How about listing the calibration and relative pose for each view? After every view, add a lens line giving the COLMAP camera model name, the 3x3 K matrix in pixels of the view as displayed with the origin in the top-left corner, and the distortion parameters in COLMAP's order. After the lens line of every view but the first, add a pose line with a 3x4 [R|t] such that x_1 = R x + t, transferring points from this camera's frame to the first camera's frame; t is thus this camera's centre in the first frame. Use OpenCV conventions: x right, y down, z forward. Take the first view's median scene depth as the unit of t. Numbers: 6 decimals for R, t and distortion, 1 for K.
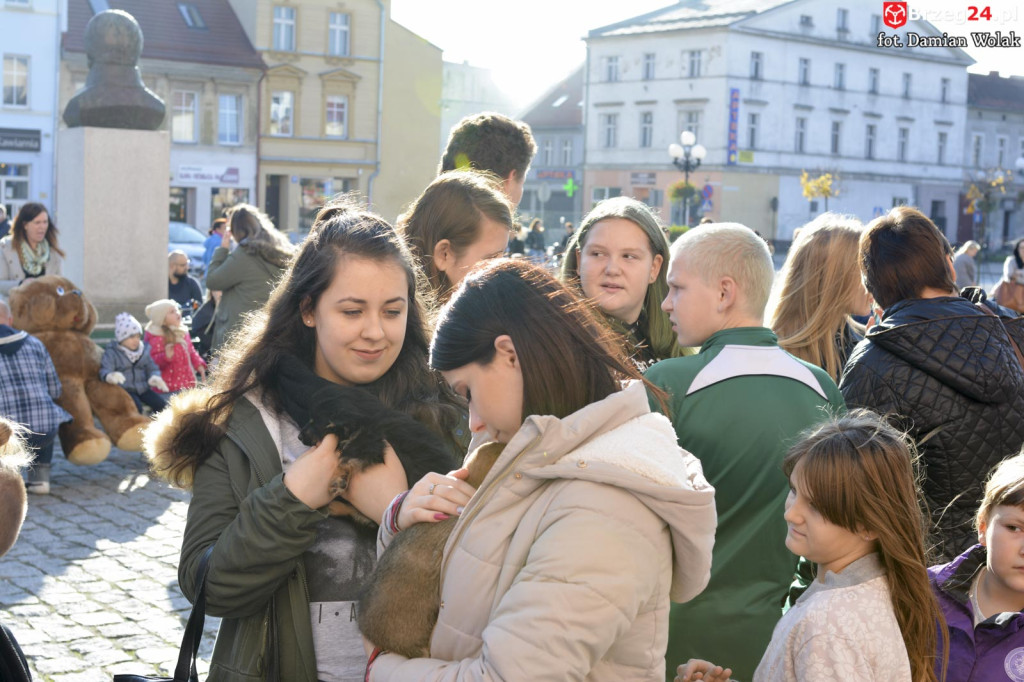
lens RADIAL K [[1488.7, 0, 503.9], [0, 1488.7, 337.2], [0, 0, 1]] dist [-0.047248, 0.000000]
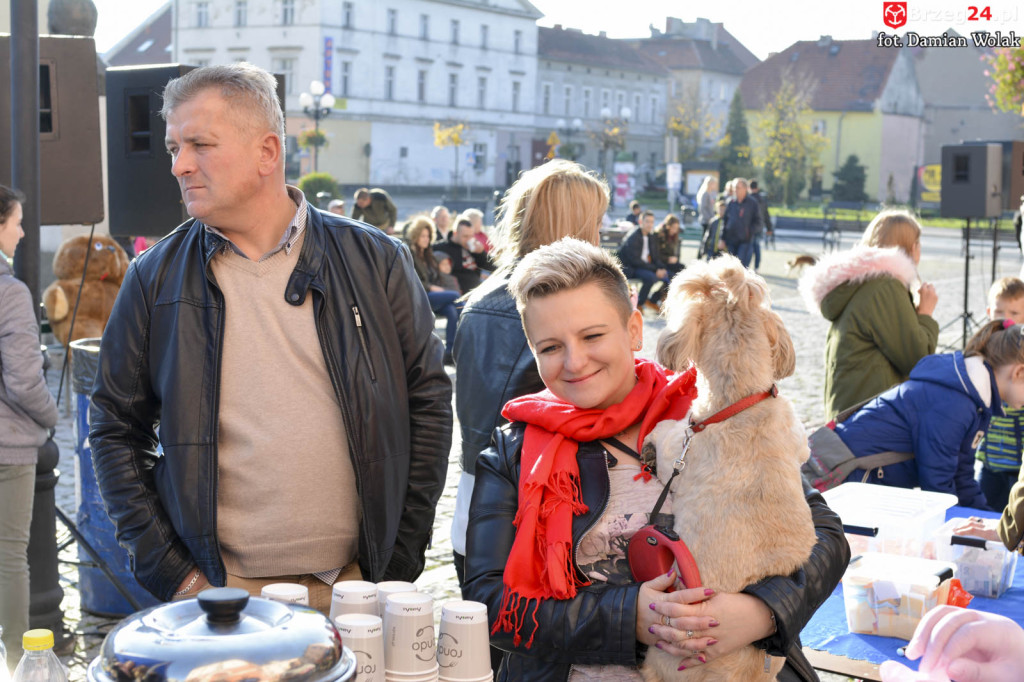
lens RADIAL K [[1488.7, 0, 514.1], [0, 1488.7, 334.8], [0, 0, 1]] dist [-0.047248, 0.000000]
pose [[0.951697, -0.036728, 0.304834, -0.041978], [0.025764, 0.998871, 0.039913, 0.000376], [-0.305956, -0.030131, 0.951569, -0.021691]]
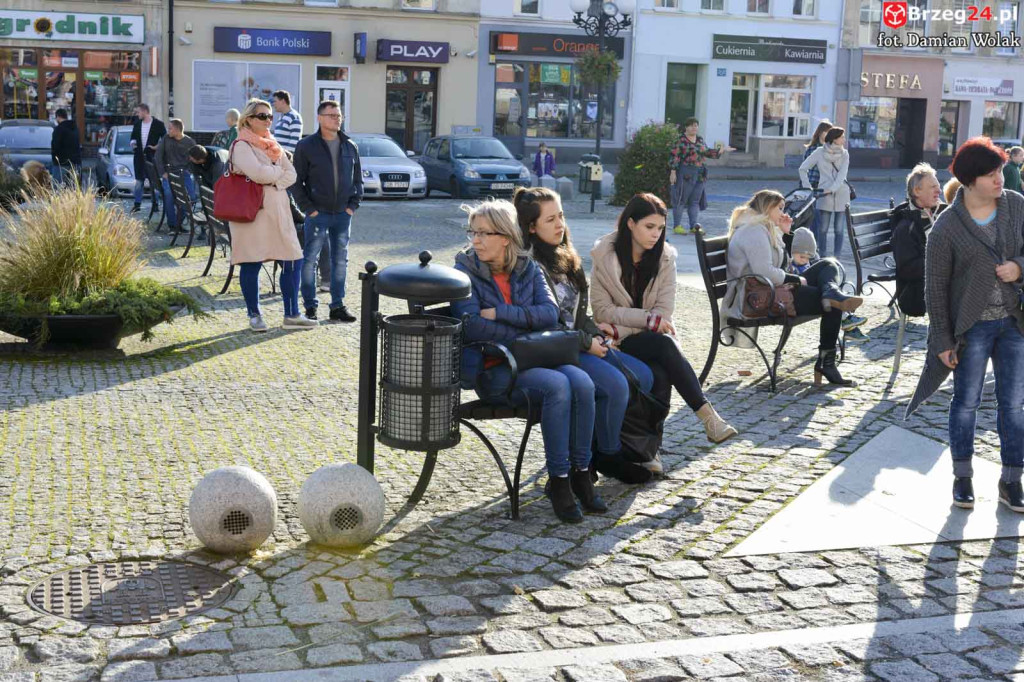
lens RADIAL K [[1488.7, 0, 513.5], [0, 1488.7, 344.1], [0, 0, 1]] dist [-0.047248, 0.000000]
pose [[0.943349, 0.053934, -0.327388, -0.109521], [-0.032466, 0.996970, 0.070694, -0.002254], [0.330209, -0.056060, 0.942242, 0.002713]]
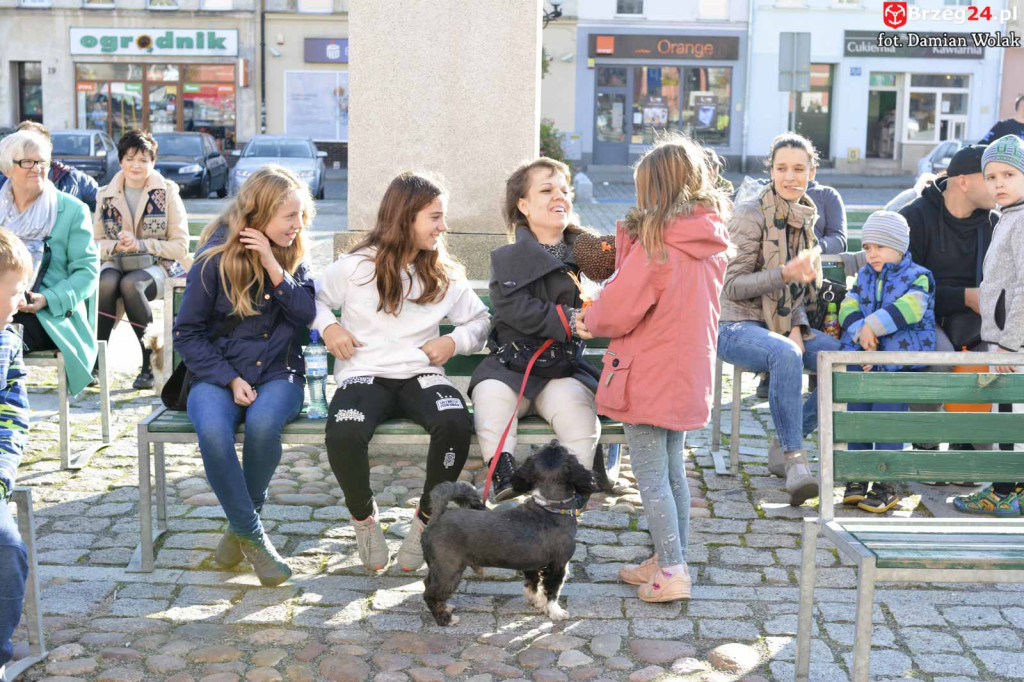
lens RADIAL K [[1488.7, 0, 511.0], [0, 1488.7, 343.7], [0, 0, 1]] dist [-0.047248, 0.000000]
pose [[0.783802, 0.076904, -0.616231, 0.009948], [-0.045272, 0.996738, 0.066807, -0.002751], [0.619359, -0.024466, 0.784727, 0.090017]]
